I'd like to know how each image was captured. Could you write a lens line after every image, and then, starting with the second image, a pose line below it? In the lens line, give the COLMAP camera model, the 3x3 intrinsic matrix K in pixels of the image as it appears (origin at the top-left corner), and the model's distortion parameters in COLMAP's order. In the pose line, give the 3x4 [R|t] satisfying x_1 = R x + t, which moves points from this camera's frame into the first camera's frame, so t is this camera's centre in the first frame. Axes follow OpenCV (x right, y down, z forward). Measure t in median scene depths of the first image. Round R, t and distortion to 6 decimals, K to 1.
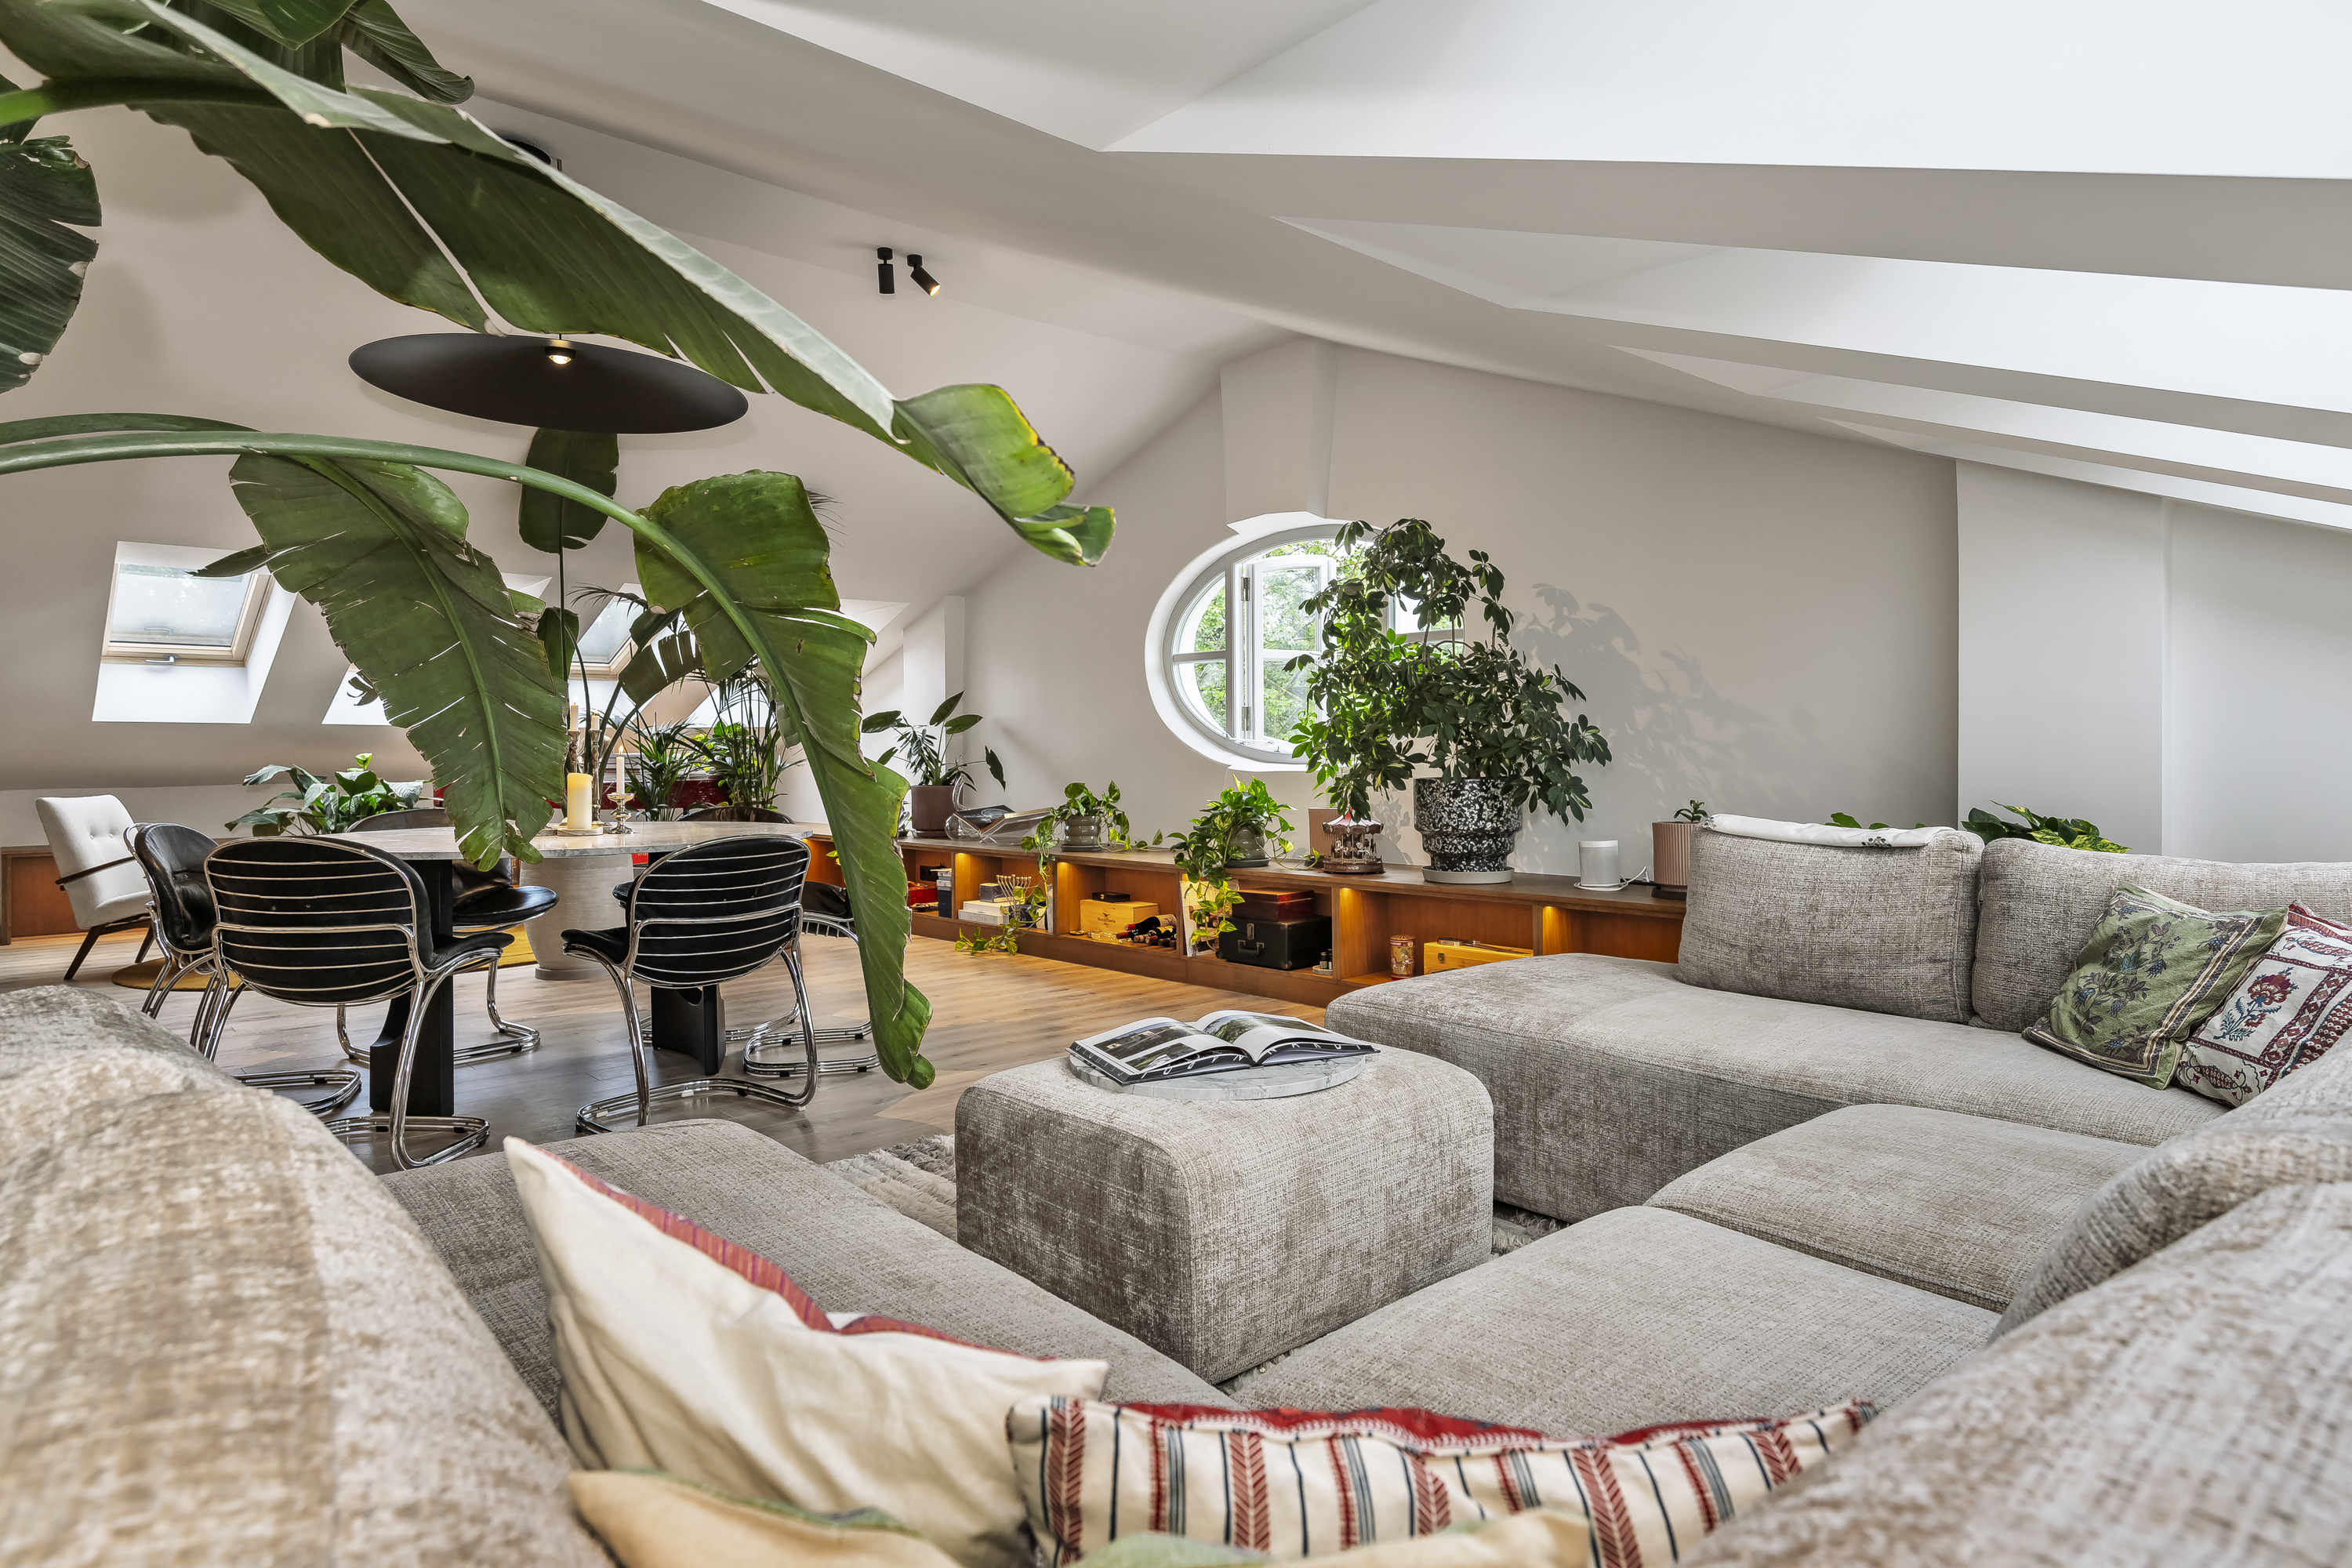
lens RADIAL K [[1353.1, 0, 1165.5], [0, 1353.1, 732.5], [0, 0, 1]] dist [-0.001820, 0.000286]
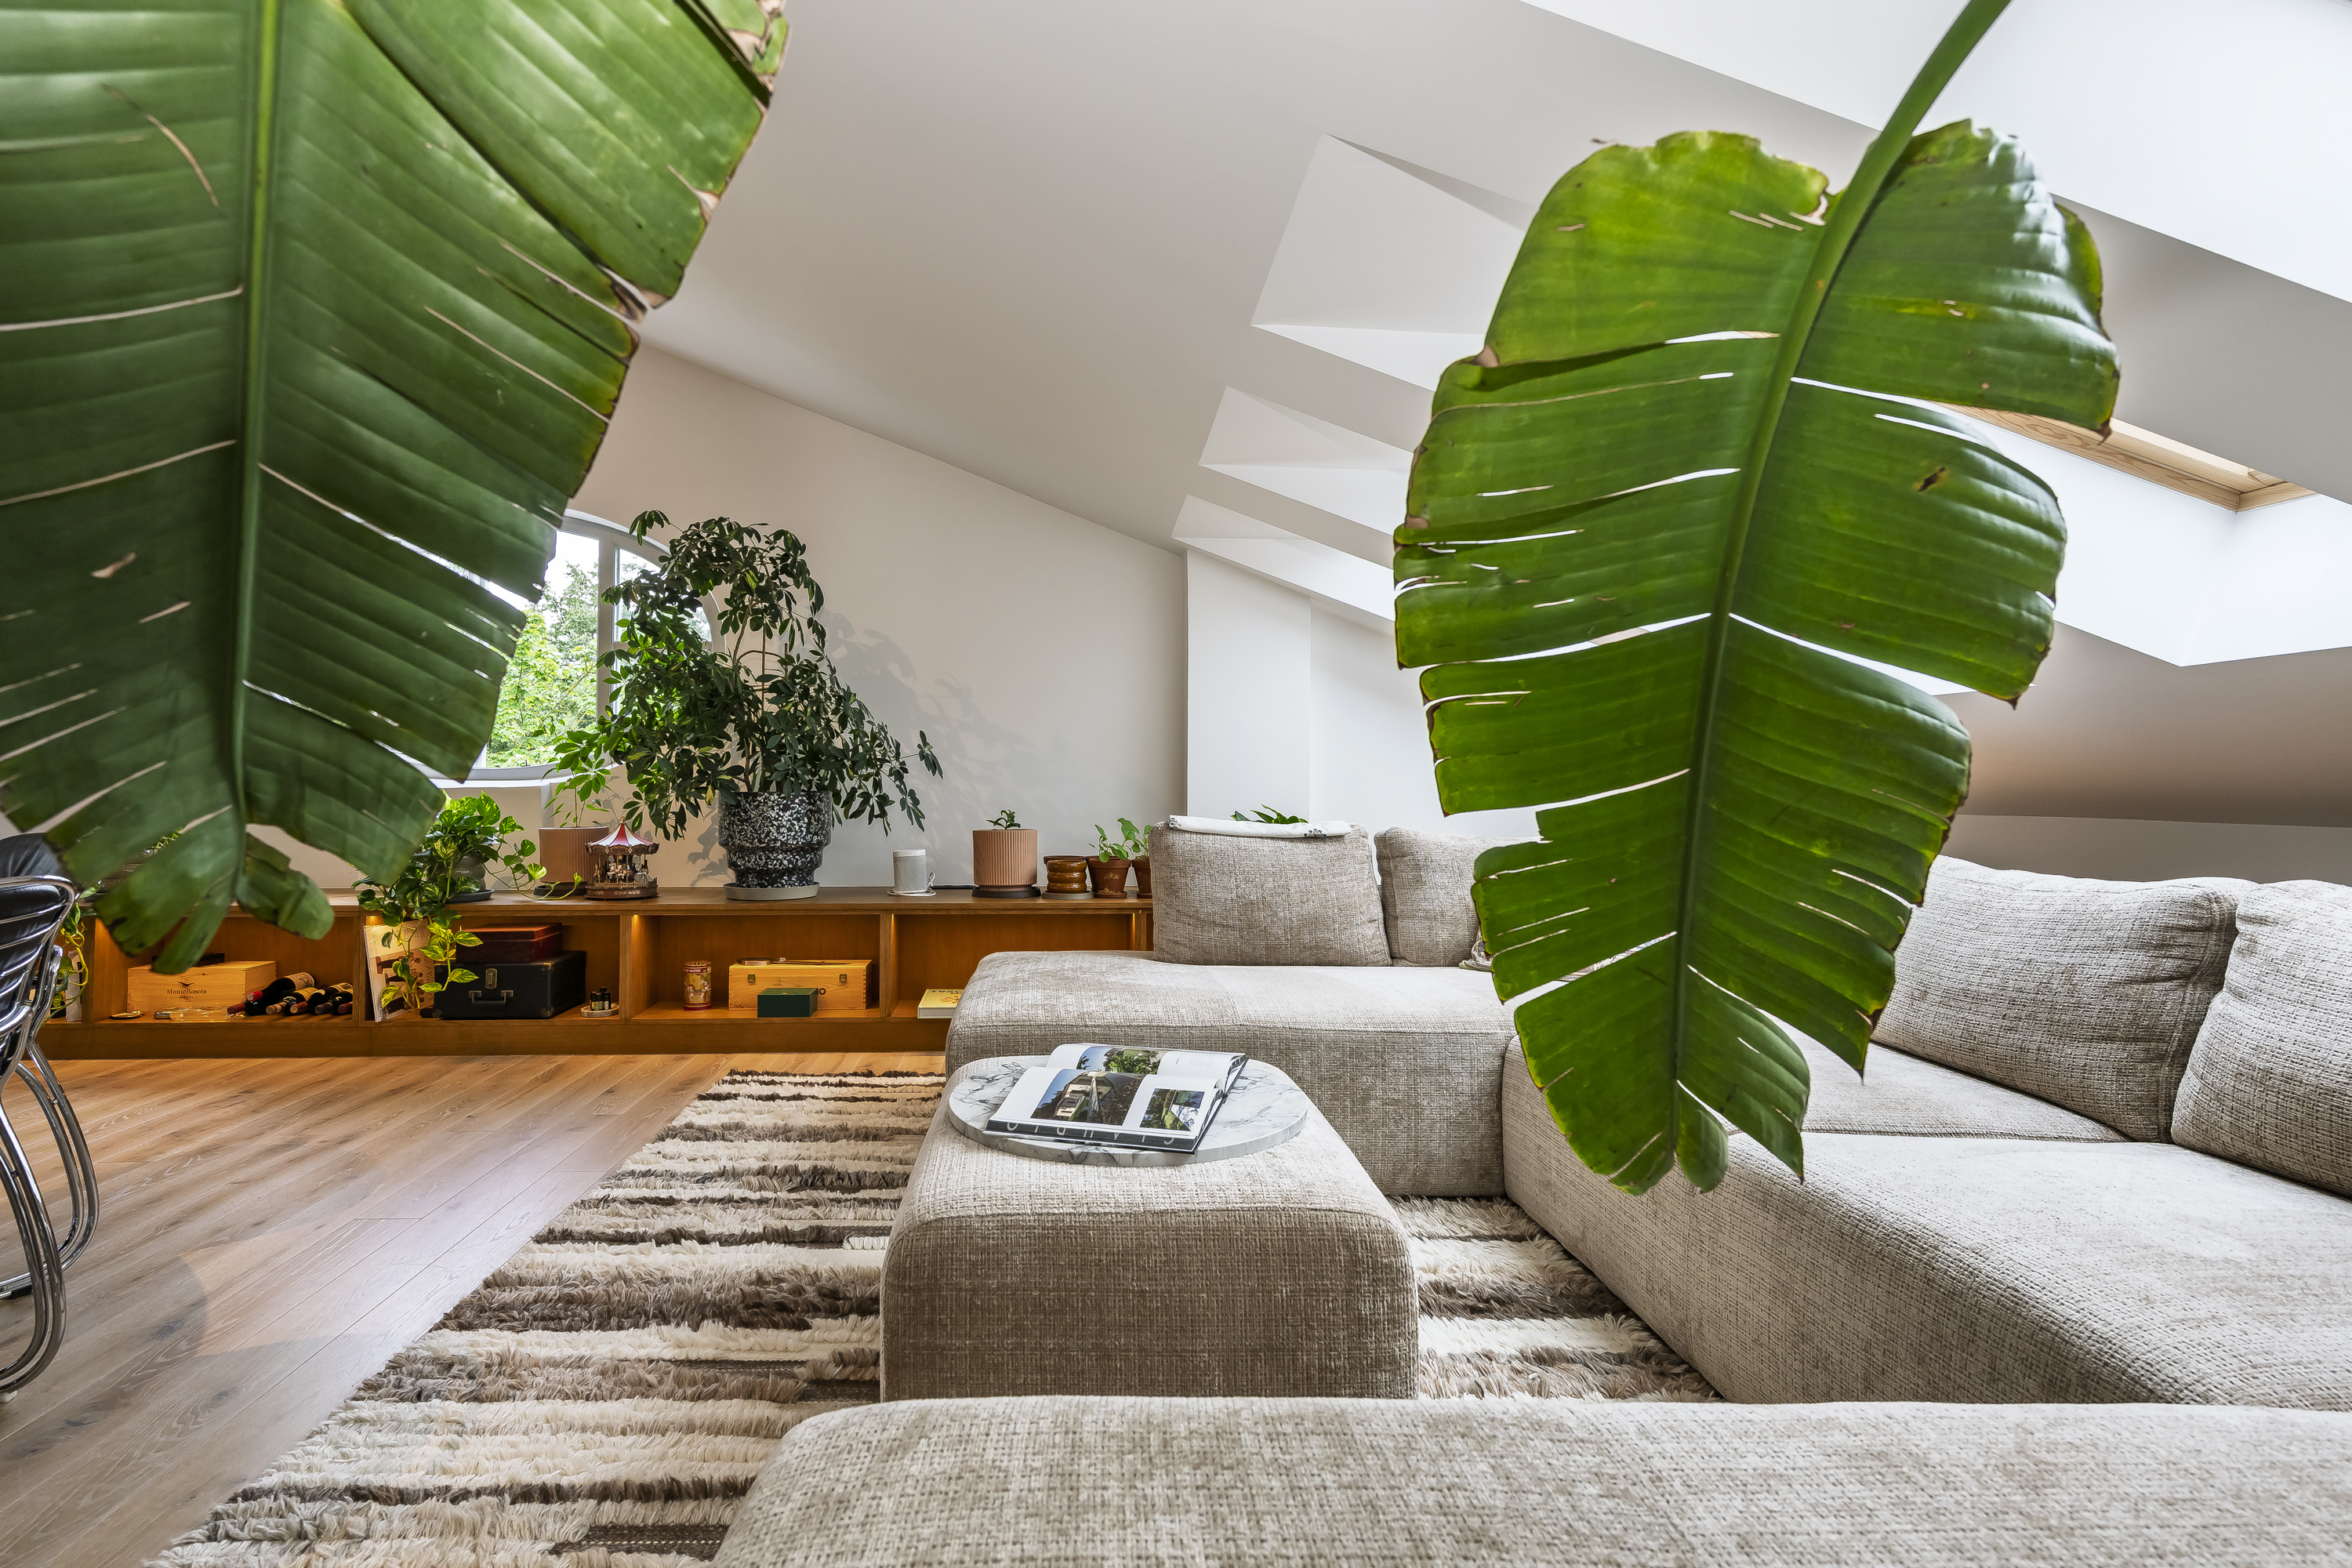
lens RADIAL K [[1156.0, 0, 1094.5], [0, 1156.0, 724.3], [0, 0, 1]] dist [0.010954, 0.000449]
pose [[0.641902, 0.050097, 0.765149, -0.265714], [-0.017483, 0.998560, -0.050713, 0.022397], [-0.766587, 0.019176, 0.641854, 0.272677]]
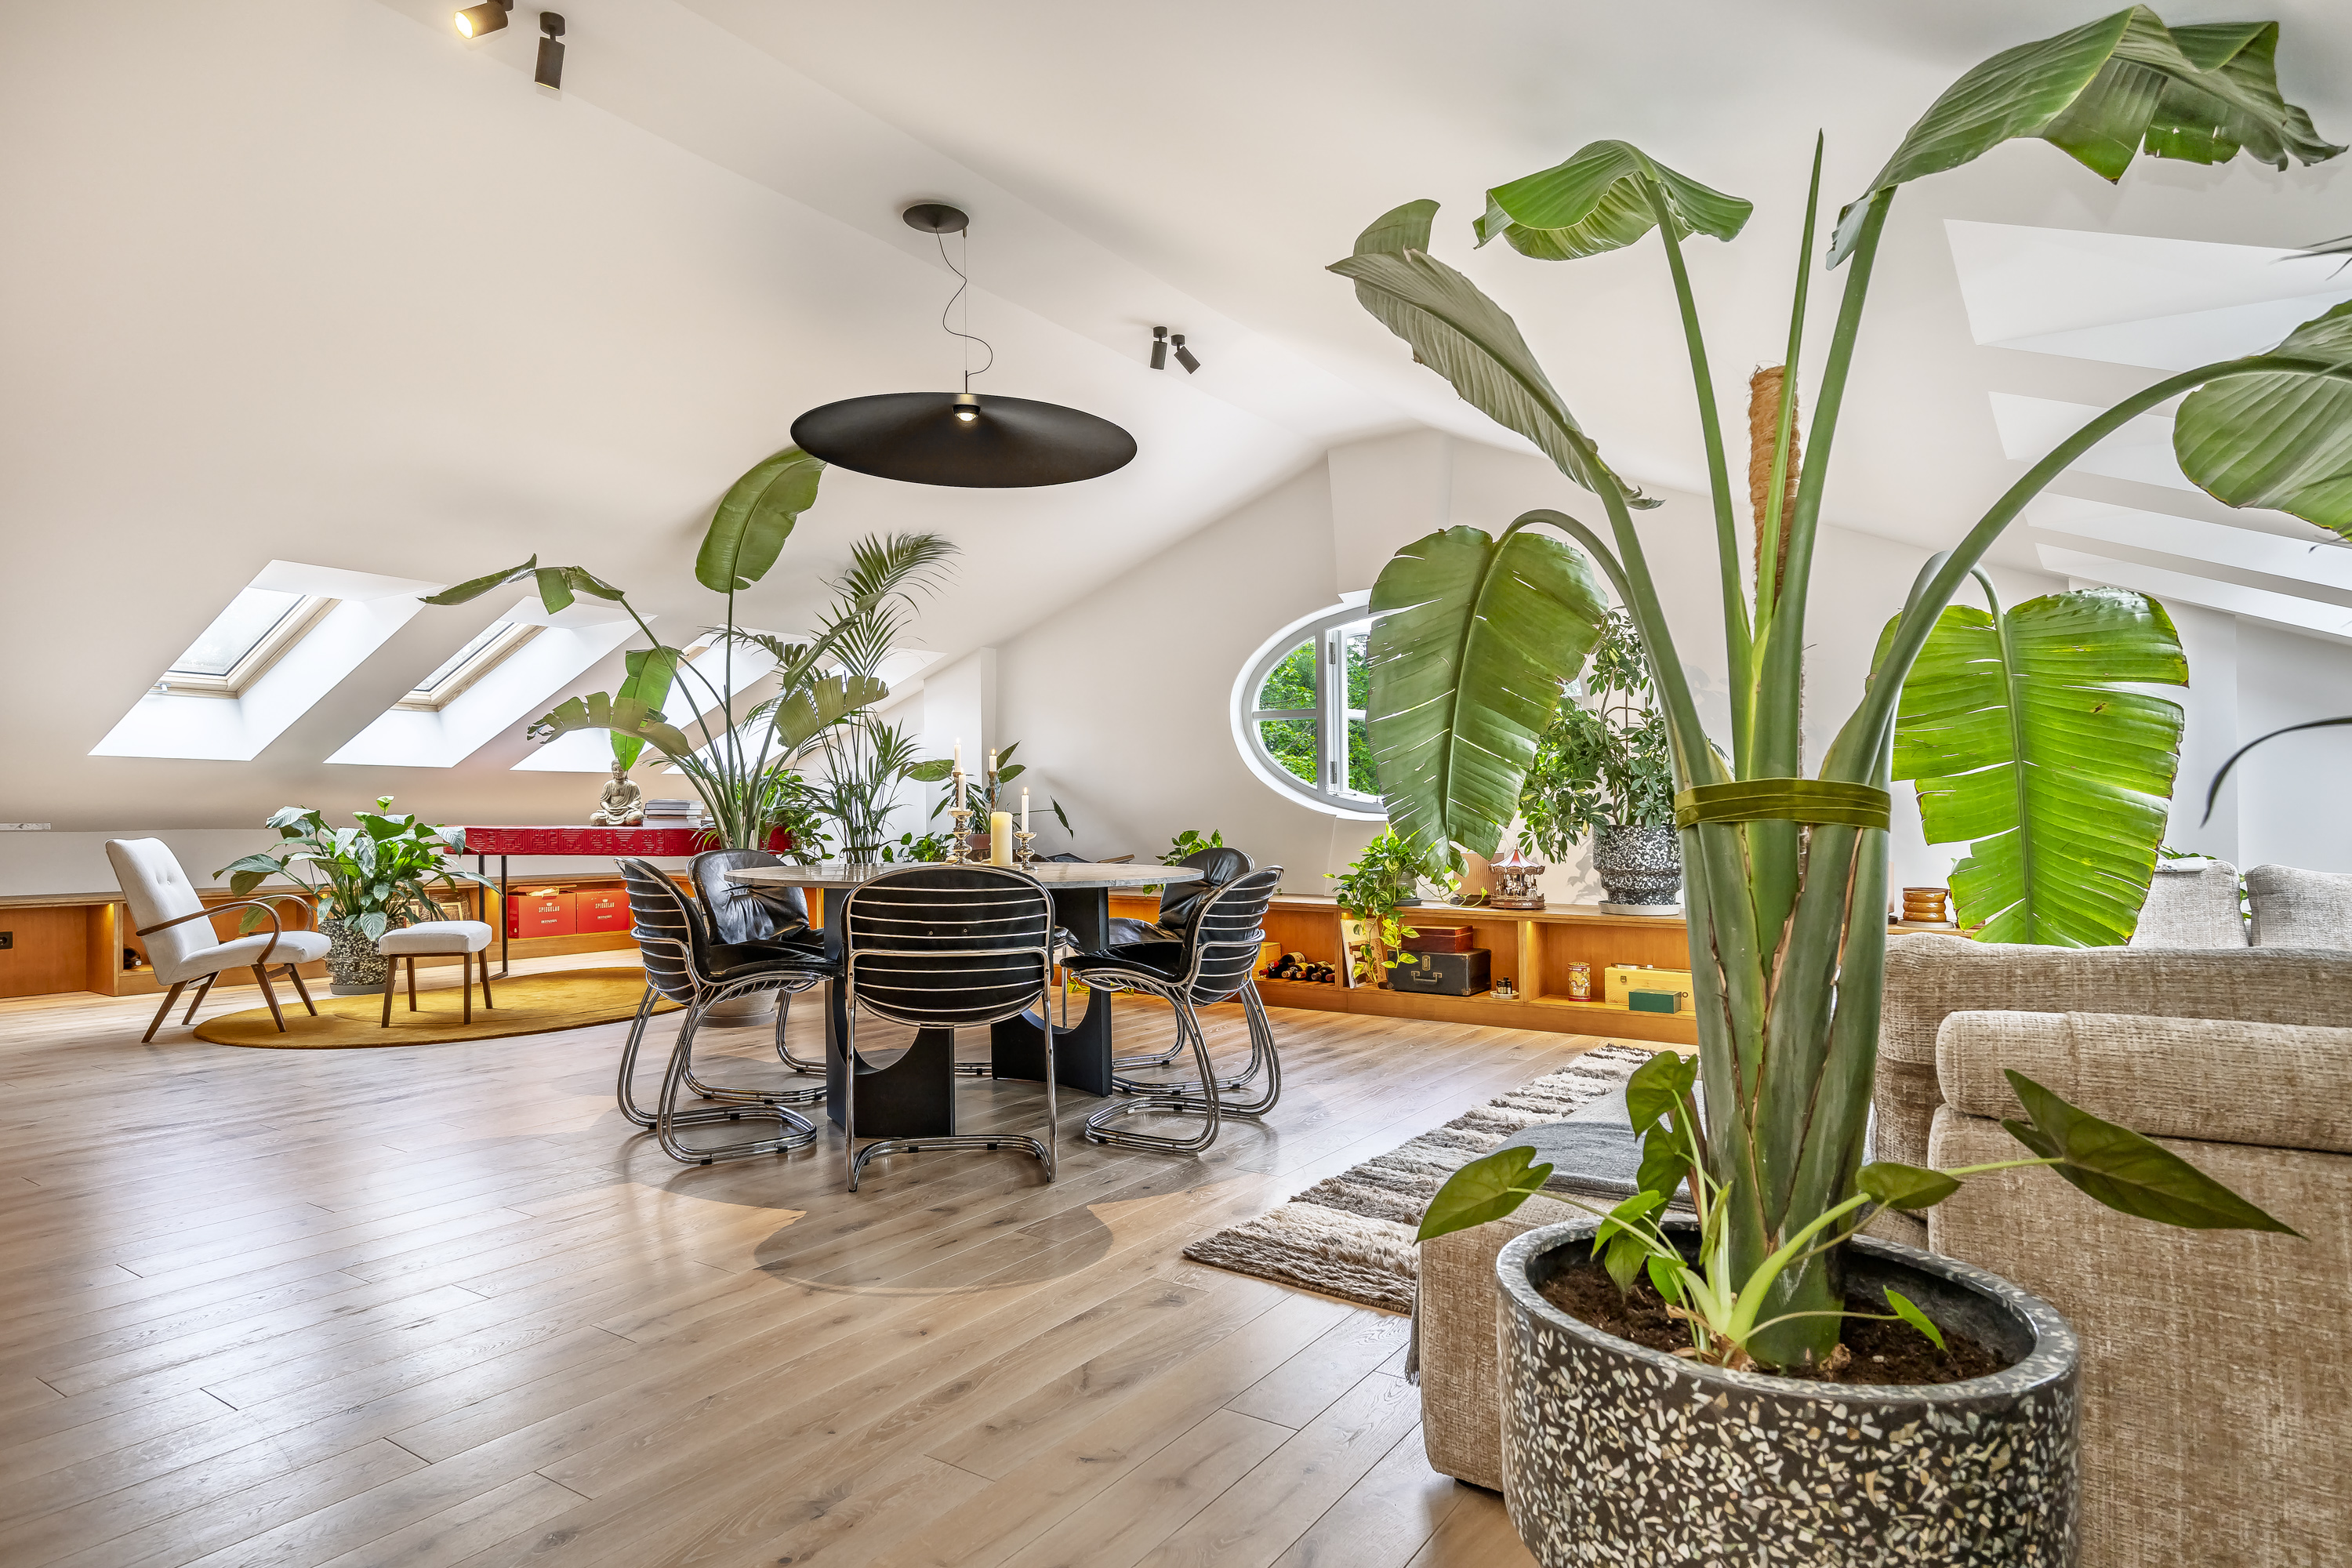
lens RADIAL K [[1385.0, 0, 1116.0], [0, 1385.0, 771.7], [0, 0, 1]] dist [-0.003827, -0.002947]
pose [[0.973460, 0.015137, 0.228356, -0.473083], [-0.011708, 0.999798, -0.016364, 0.012030], [-0.228557, 0.013257, 0.973440, -0.054284]]
